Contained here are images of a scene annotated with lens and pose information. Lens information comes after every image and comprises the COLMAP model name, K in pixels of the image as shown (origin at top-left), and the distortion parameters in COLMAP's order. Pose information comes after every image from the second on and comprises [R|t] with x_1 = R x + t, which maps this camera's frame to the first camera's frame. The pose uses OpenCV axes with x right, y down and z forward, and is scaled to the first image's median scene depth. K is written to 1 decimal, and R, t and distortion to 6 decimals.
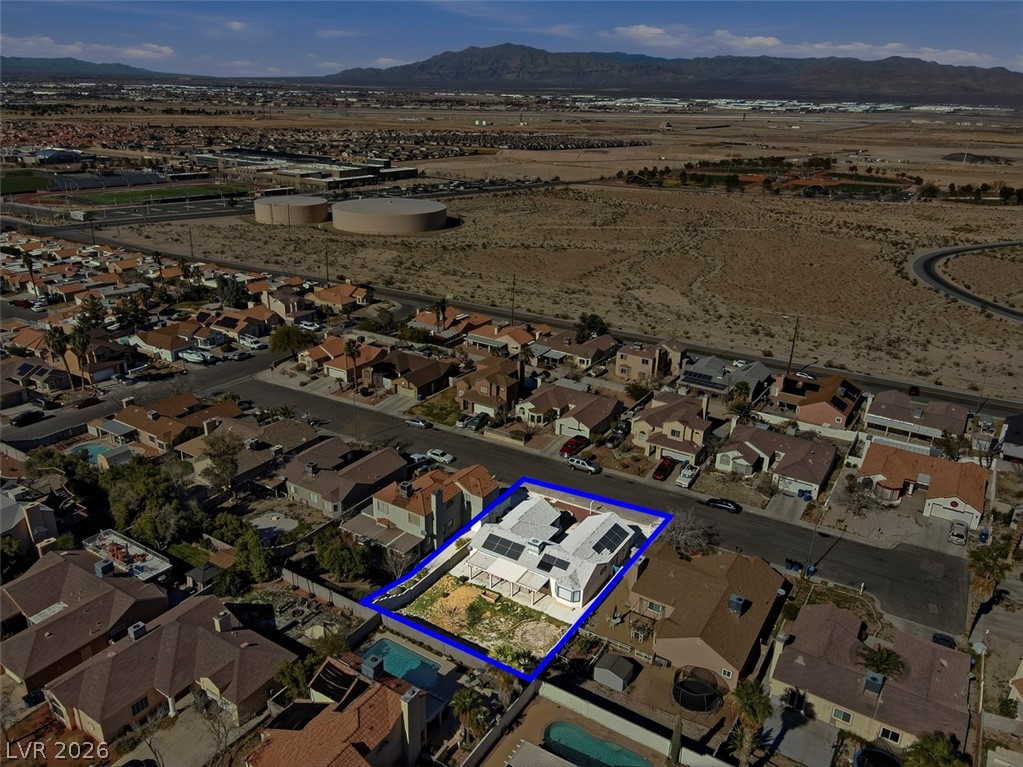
lens RADIAL K [[751.3, 0, 511.5], [0, 751.3, 383.5], [0, 0, 1]] dist [-0.044538, 0.139742]
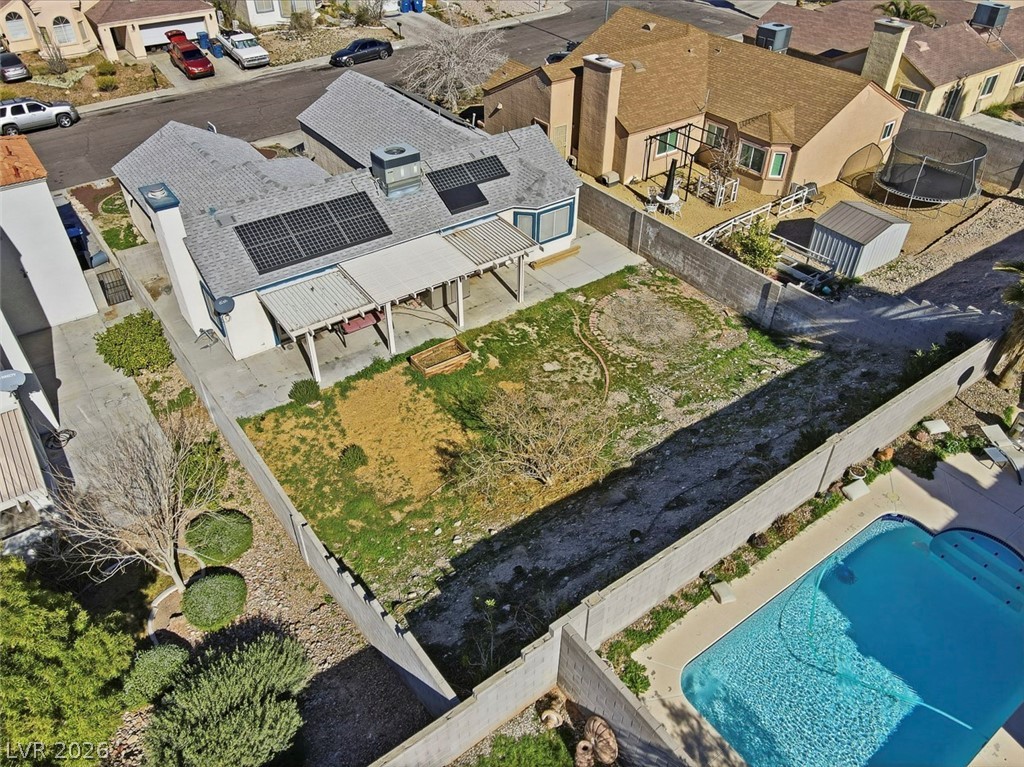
lens RADIAL K [[757.4, 0, 512.0], [0, 757.4, 383.5], [0, 0, 1]] dist [0.007014, 0.001270]
pose [[0.367198, -0.596394, 0.713779, -0.223759], [0.337236, 0.800535, 0.495394, 0.137970], [-0.866855, 0.058804, 0.495080, 0.757125]]
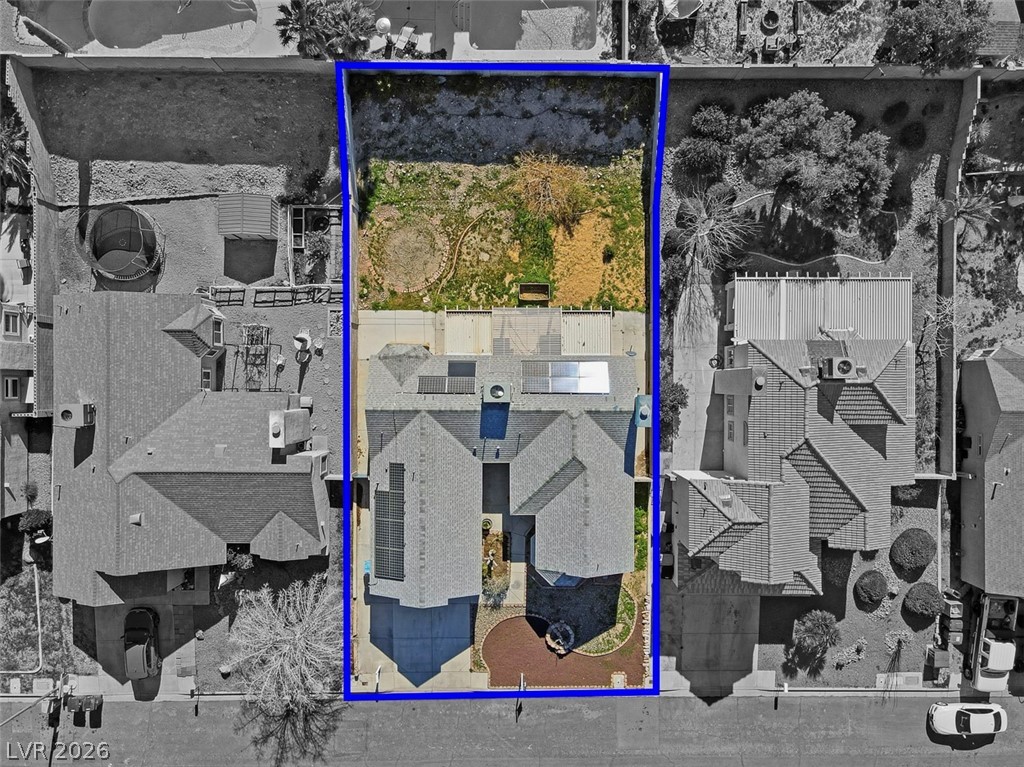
lens RADIAL K [[757.4, 0, 512.0], [0, 757.4, 383.5], [0, 0, 1]] dist [0.007014, 0.001270]
pose [[-0.847674, 0.530231, -0.017467, 0.027601], [-0.208399, -0.302527, 0.930079, -0.224757], [0.487872, 0.792043, 0.366944, 0.774713]]
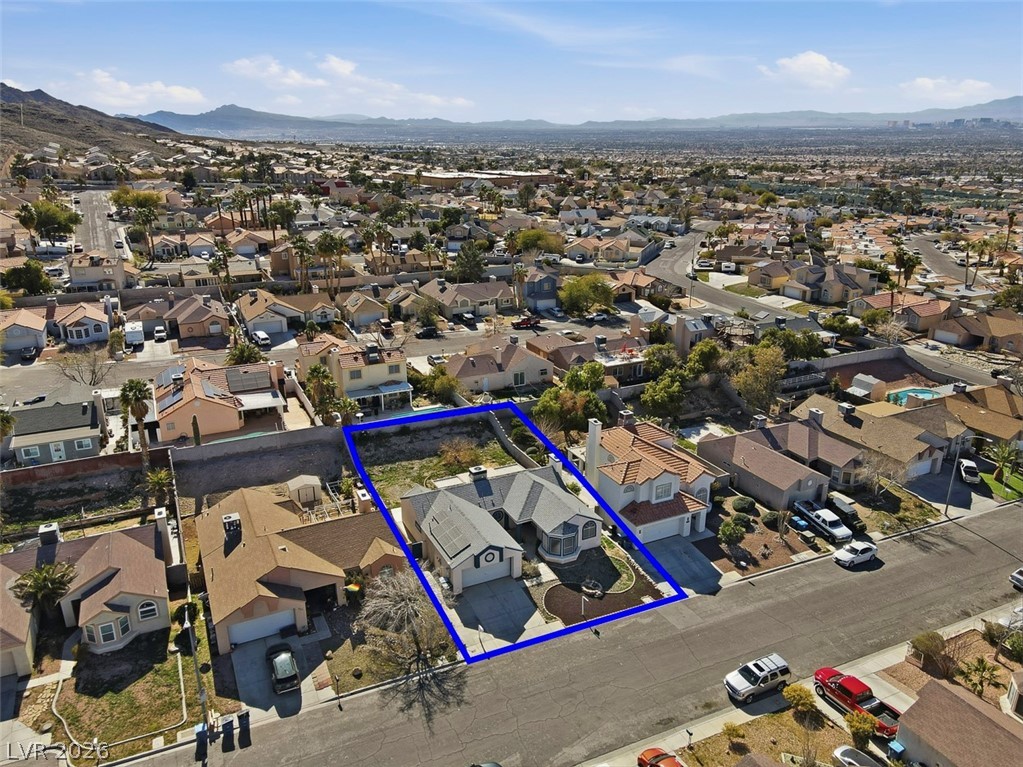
lens RADIAL K [[744.0, 0, 514.7], [0, 744.0, 411.6], [0, 0, 1]] dist [0.001645, 0.006751]
pose [[-0.526273, 0.277317, -0.803824, 0.630340], [-0.322534, 0.809575, 0.490469, -0.253027], [0.786771, 0.517381, -0.336613, 1.208022]]
